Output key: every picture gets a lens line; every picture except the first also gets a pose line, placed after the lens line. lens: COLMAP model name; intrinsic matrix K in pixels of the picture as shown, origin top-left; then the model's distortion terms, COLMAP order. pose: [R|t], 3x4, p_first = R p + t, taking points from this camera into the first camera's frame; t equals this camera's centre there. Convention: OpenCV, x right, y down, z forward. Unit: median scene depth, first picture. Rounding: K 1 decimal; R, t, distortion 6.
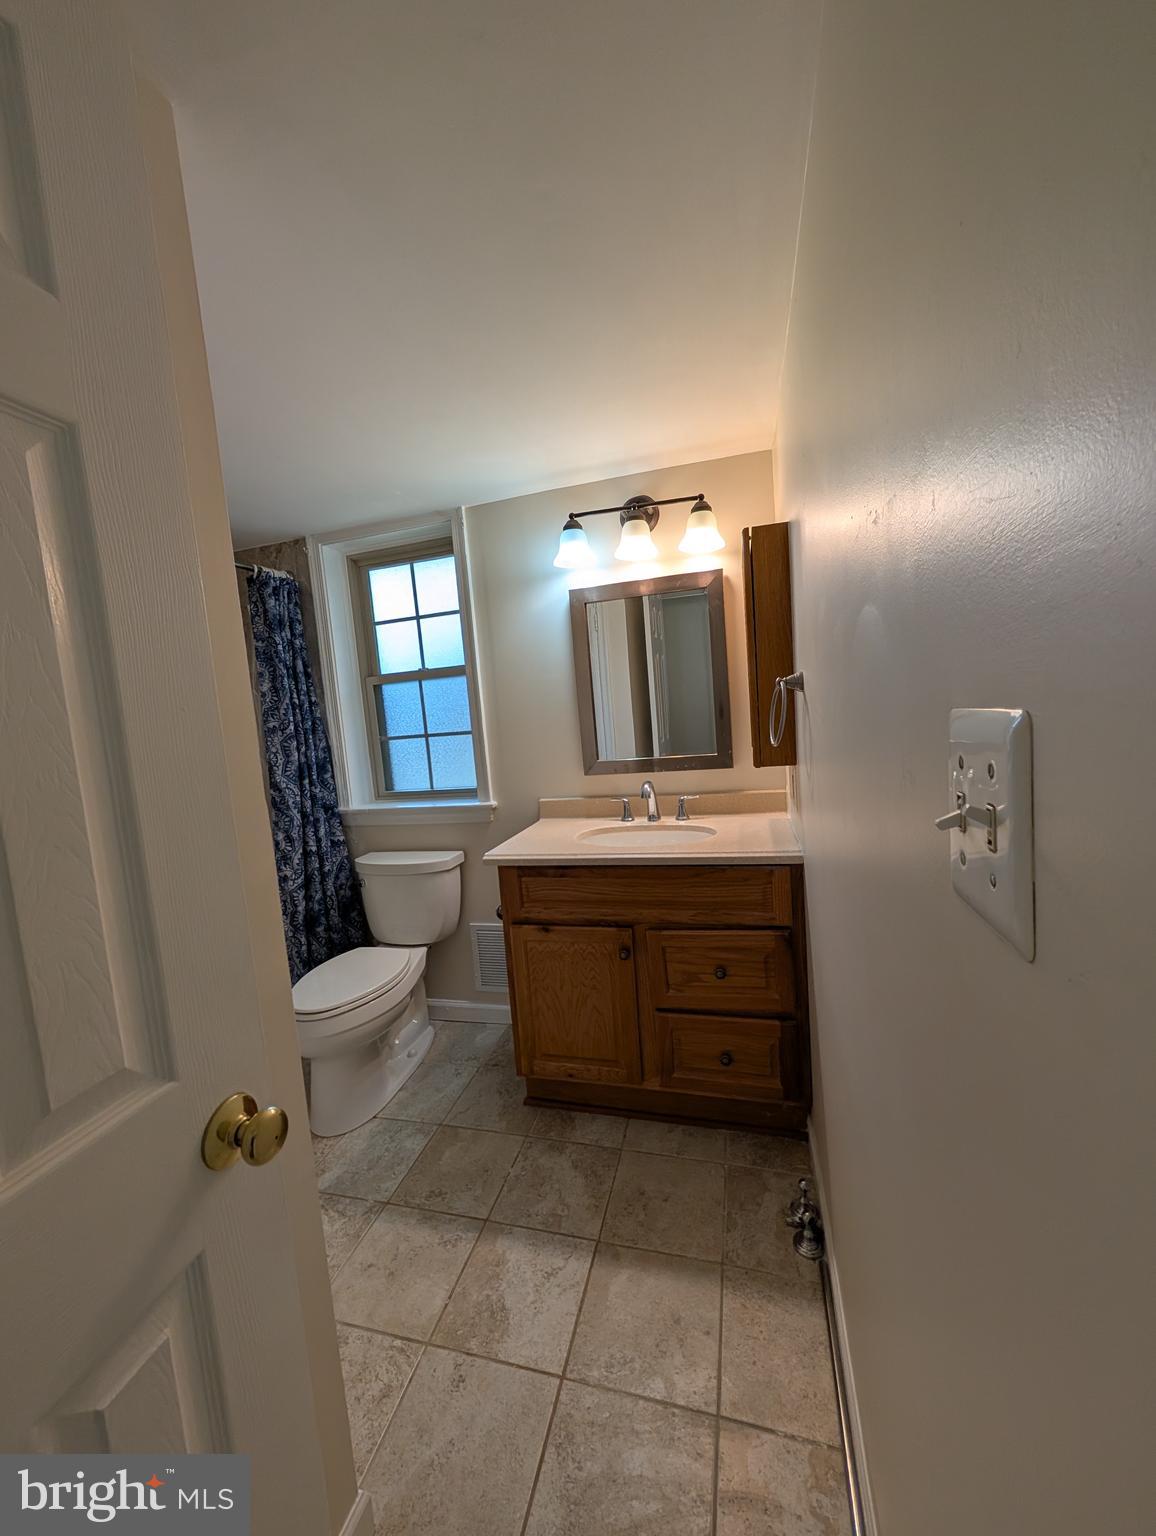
lens RADIAL K [[583.2, 0, 583.4], [0, 583.2, 767.5], [0, 0, 1]] dist [-0.003043, 0.000422]
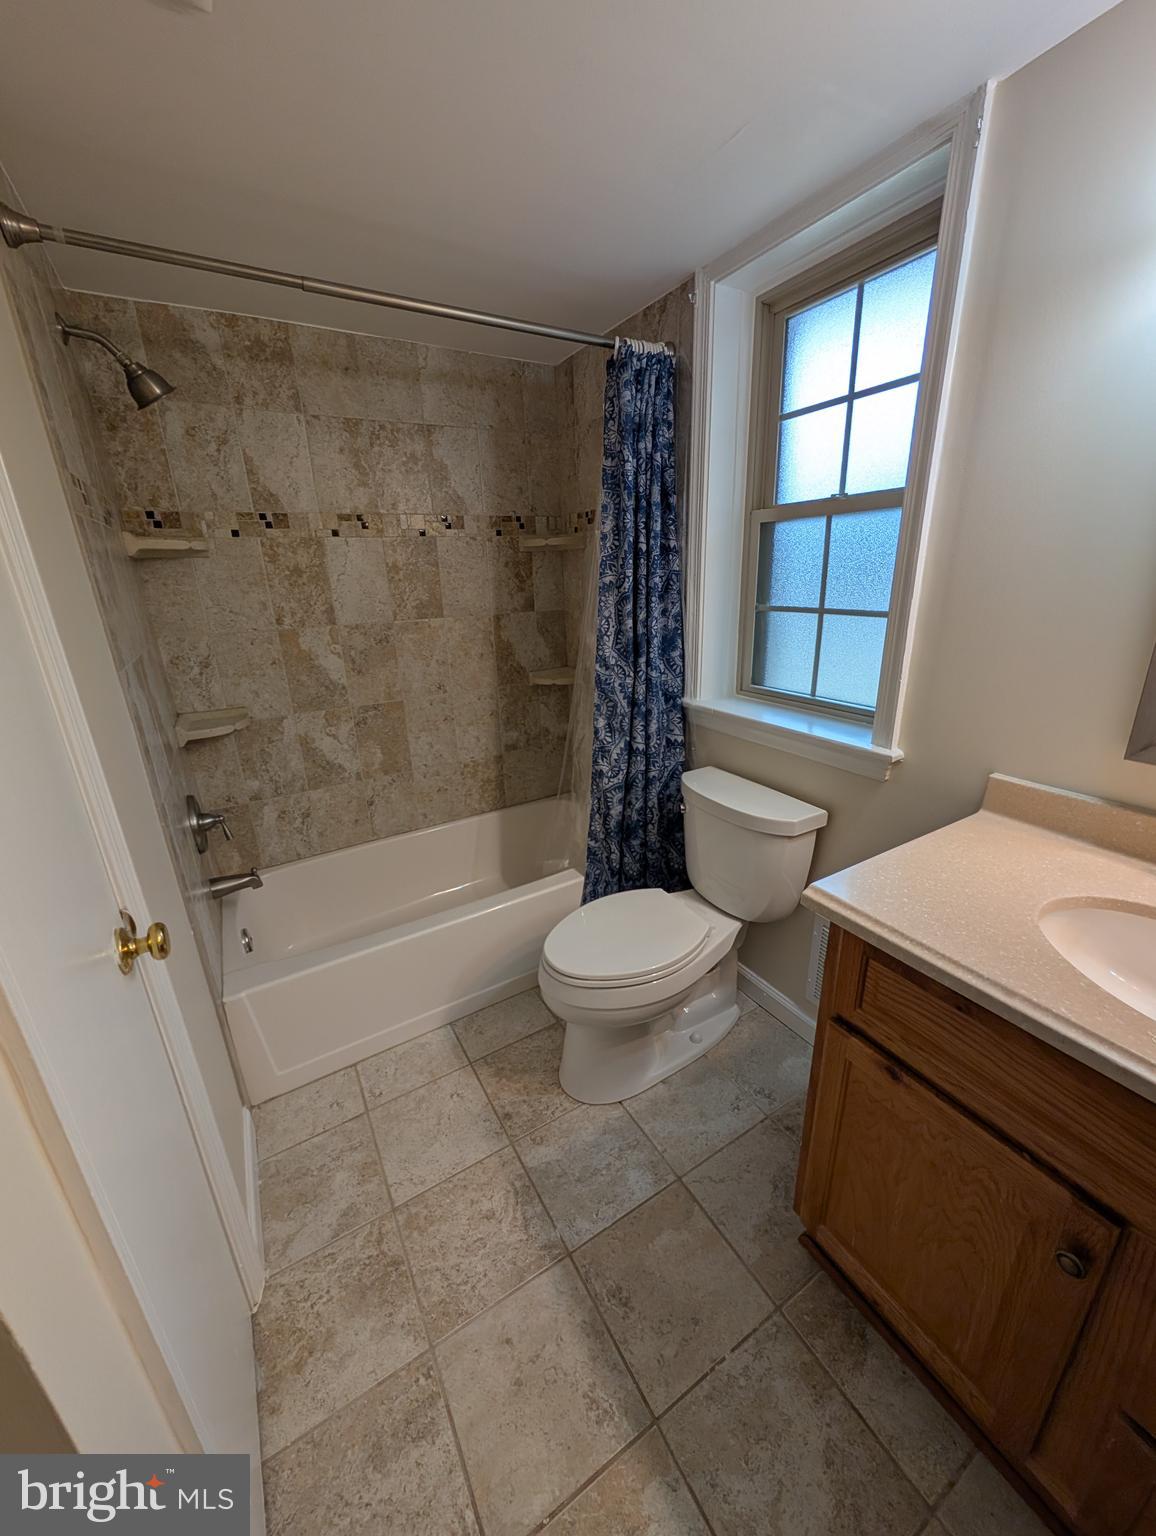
lens RADIAL K [[583.2, 0, 583.4], [0, 583.2, 767.5], [0, 0, 1]] dist [-0.003043, 0.000422]
pose [[0.718213, 0.277211, -0.638220, -0.007933], [-0.096886, 0.948121, 0.302786, -0.064967], [0.689045, -0.155630, 0.707810, 0.385526]]
